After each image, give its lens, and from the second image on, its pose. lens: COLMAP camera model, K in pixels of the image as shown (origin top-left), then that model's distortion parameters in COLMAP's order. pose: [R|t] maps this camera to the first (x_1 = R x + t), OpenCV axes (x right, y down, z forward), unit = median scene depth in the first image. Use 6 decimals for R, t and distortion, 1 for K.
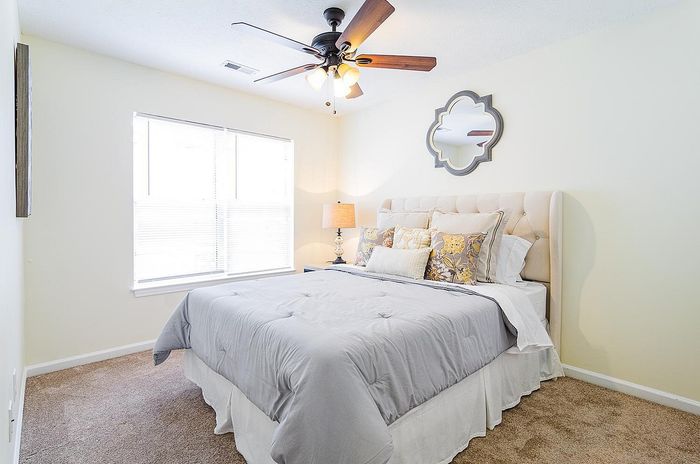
lens RADIAL K [[351.6, 0, 344.5], [0, 351.6, 224.8], [0, 0, 1]] dist [-0.003403, 0.000496]
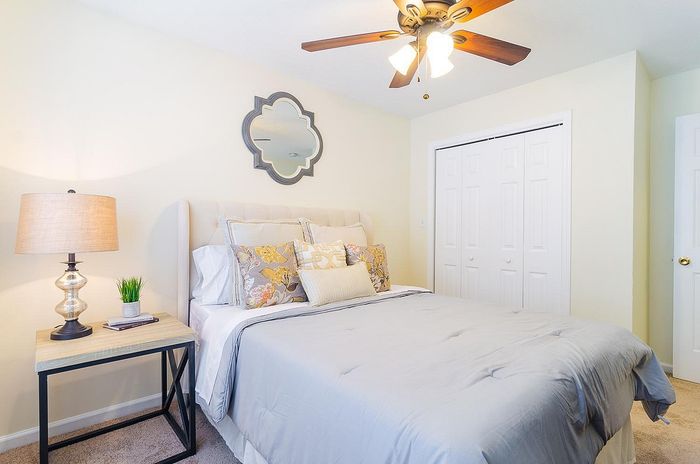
lens RADIAL K [[351.6, 0, 348.0], [0, 351.6, 231.8], [0, 0, 1]] dist [-0.003403, 0.000496]
pose [[-0.017832, 0.001919, 0.999839, -0.559205], [0.015846, 0.999873, -0.001637, -0.012782], [-0.999715, 0.015814, -0.017860, 0.822528]]
